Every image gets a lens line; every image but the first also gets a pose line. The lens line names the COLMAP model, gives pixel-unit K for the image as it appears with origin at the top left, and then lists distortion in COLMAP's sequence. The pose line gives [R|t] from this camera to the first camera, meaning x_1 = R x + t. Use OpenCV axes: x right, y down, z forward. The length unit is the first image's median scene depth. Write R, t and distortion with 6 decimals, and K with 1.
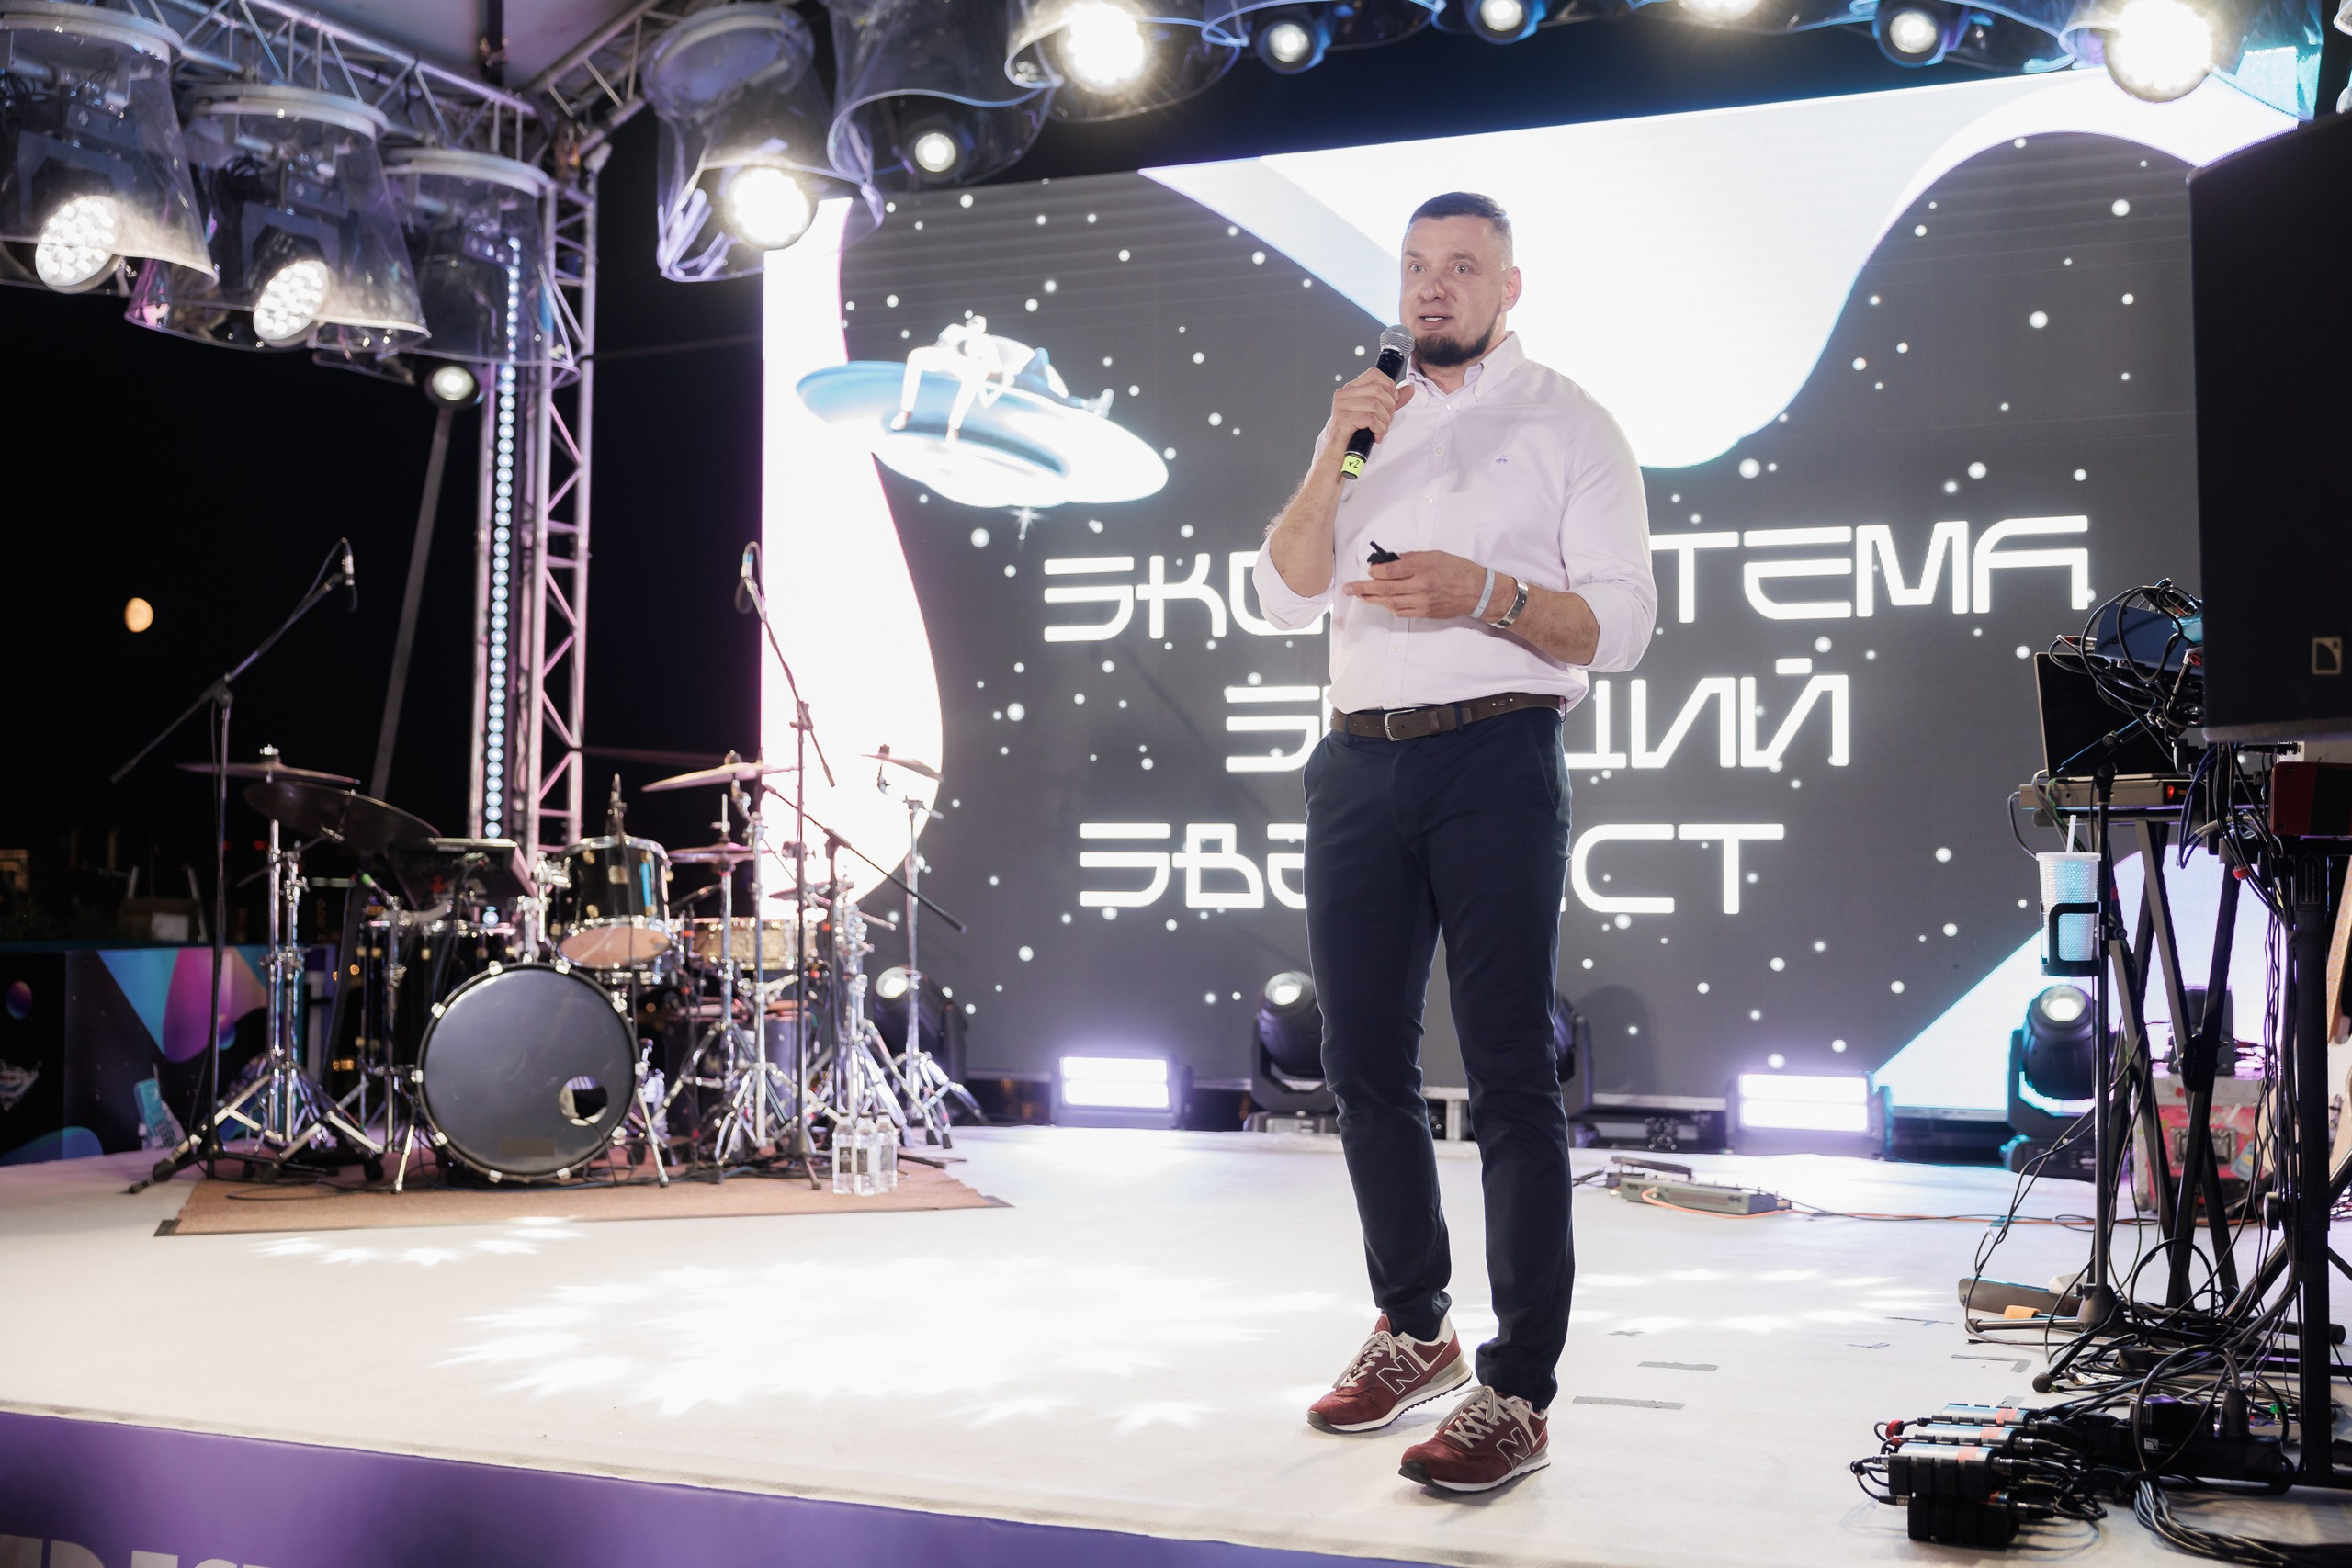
lens RADIAL K [[2886.2, 0, 1174.5], [0, 2886.2, 783.1], [0, 0, 1]] dist [0.013015, 0.000000]
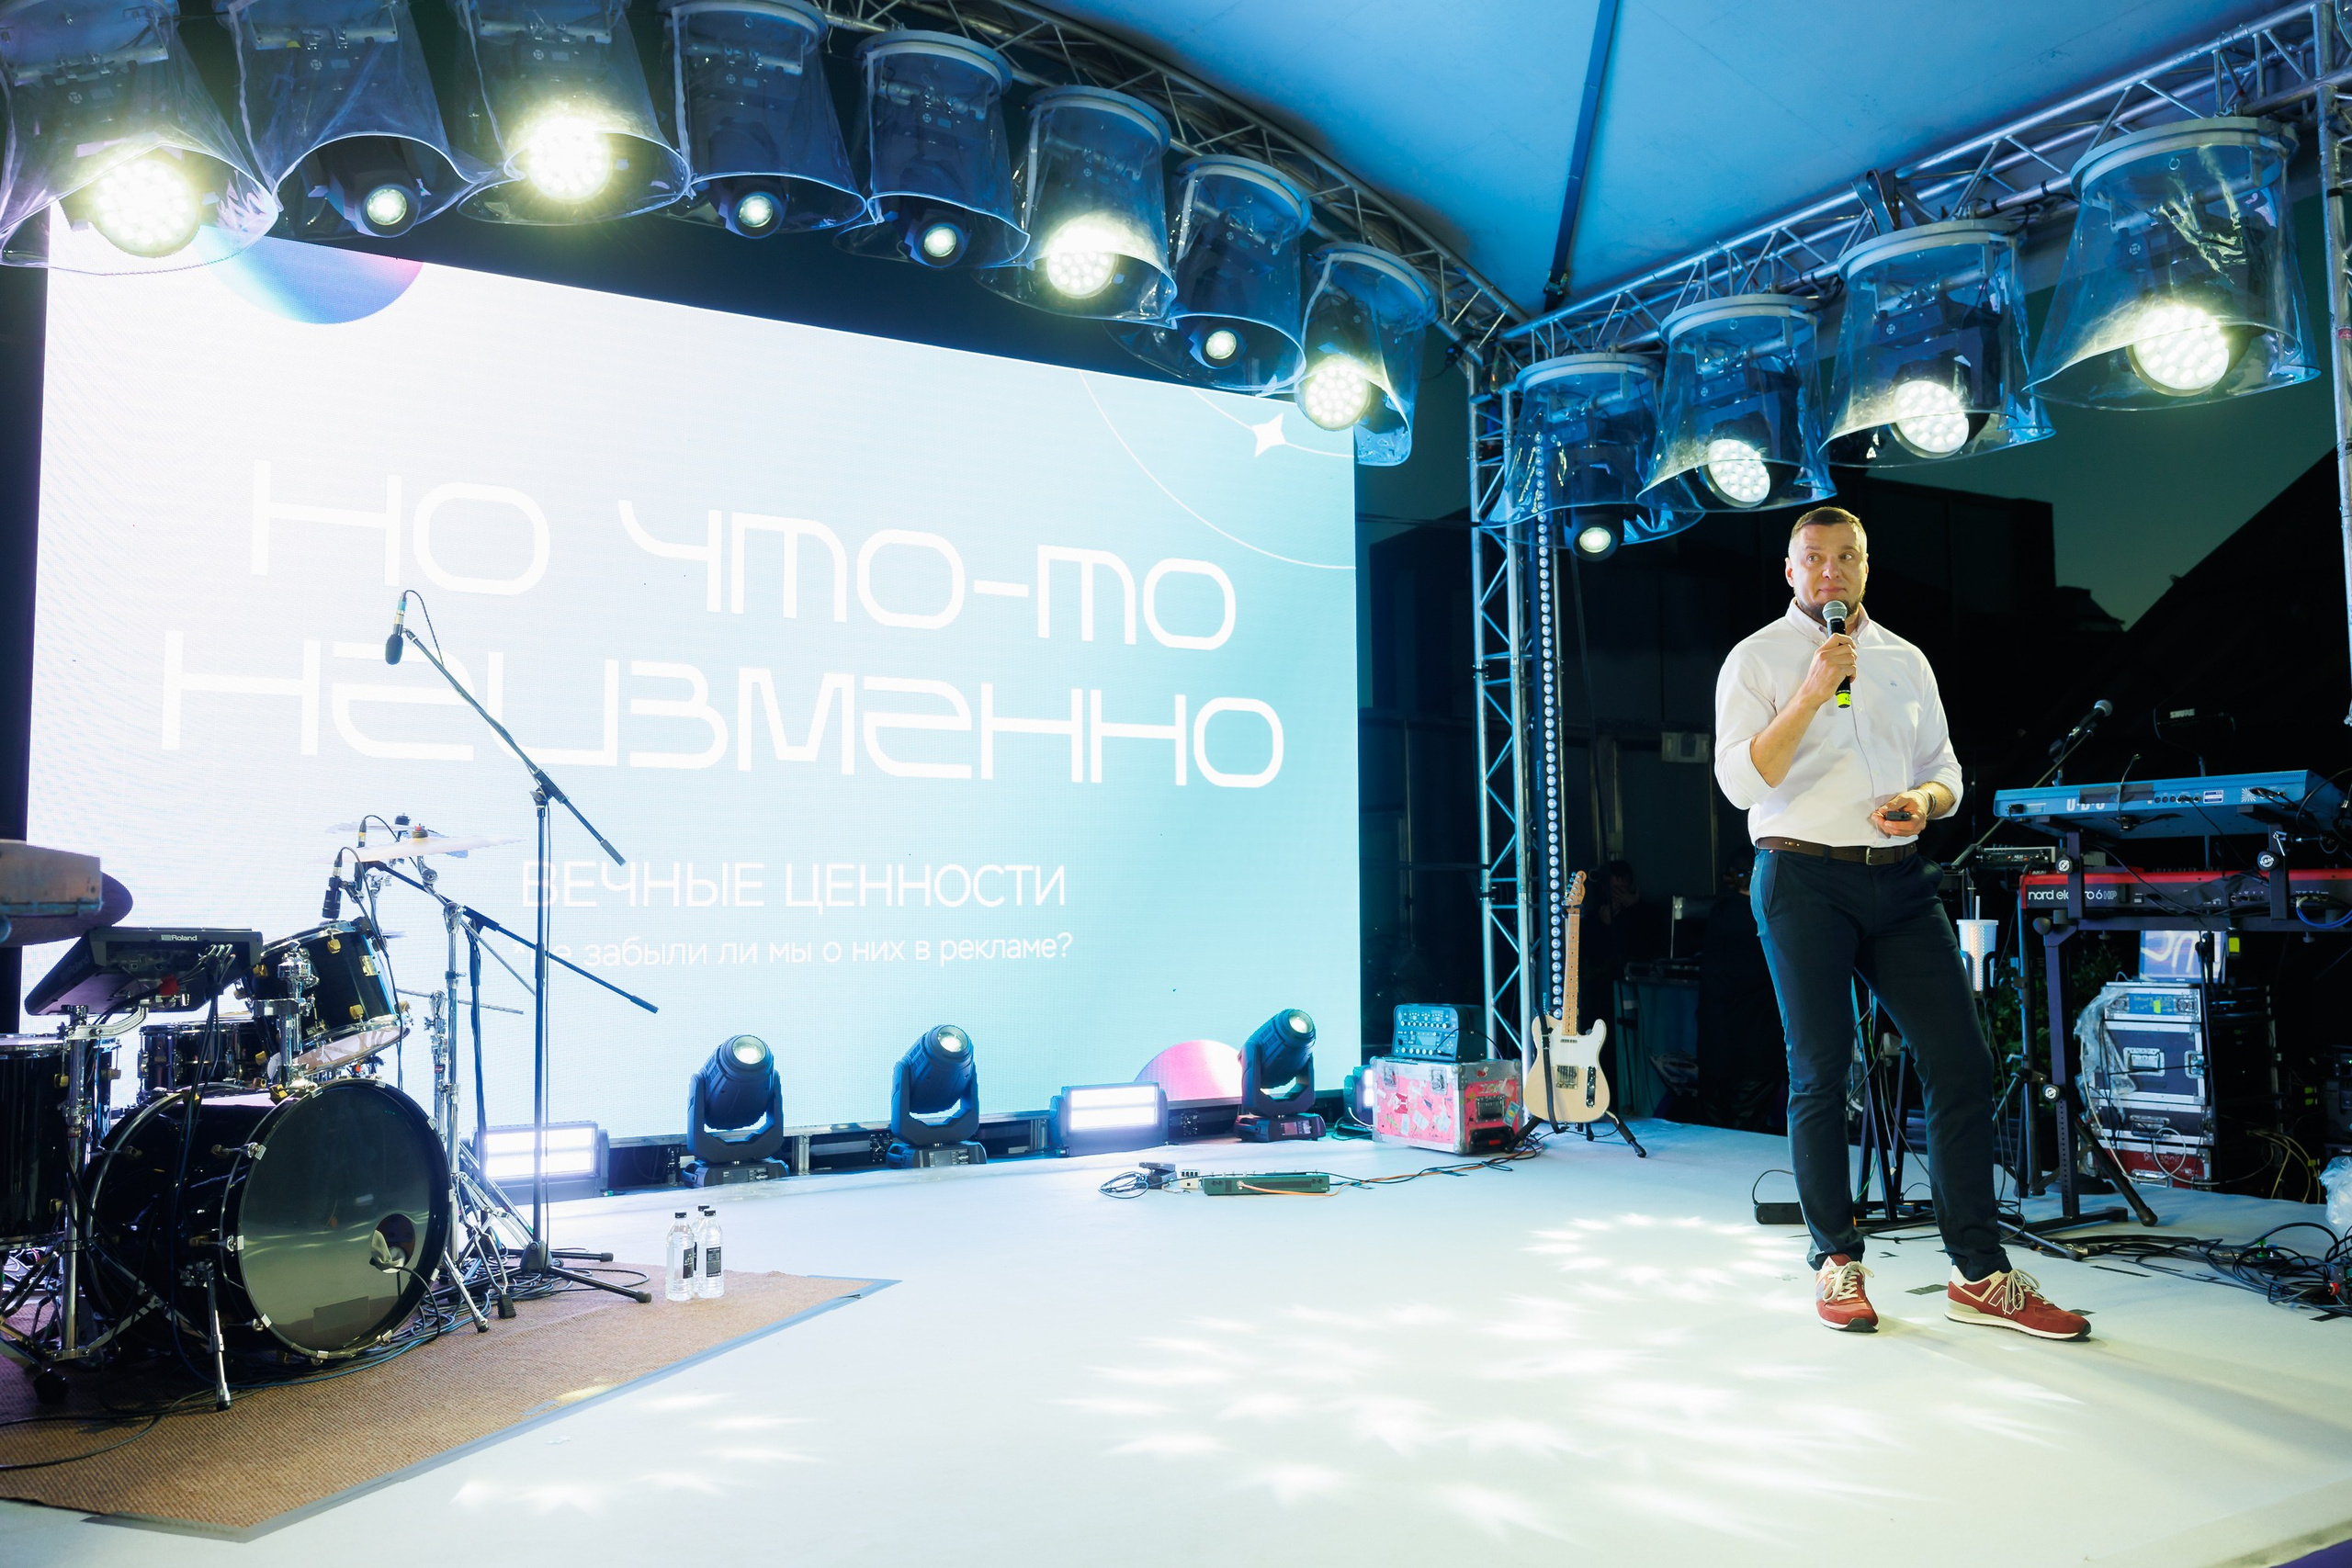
lens RADIAL K [[1842.6, 0, 1177.0], [0, 1842.6, 778.8], [0, 0, 1]] dist [0.011529, 0.016321]
pose [[0.583074, 0.053736, 0.810640, -0.445072], [-0.022235, 0.998492, -0.050195, -0.000612], [-0.812115, 0.011243, 0.583389, 0.444581]]
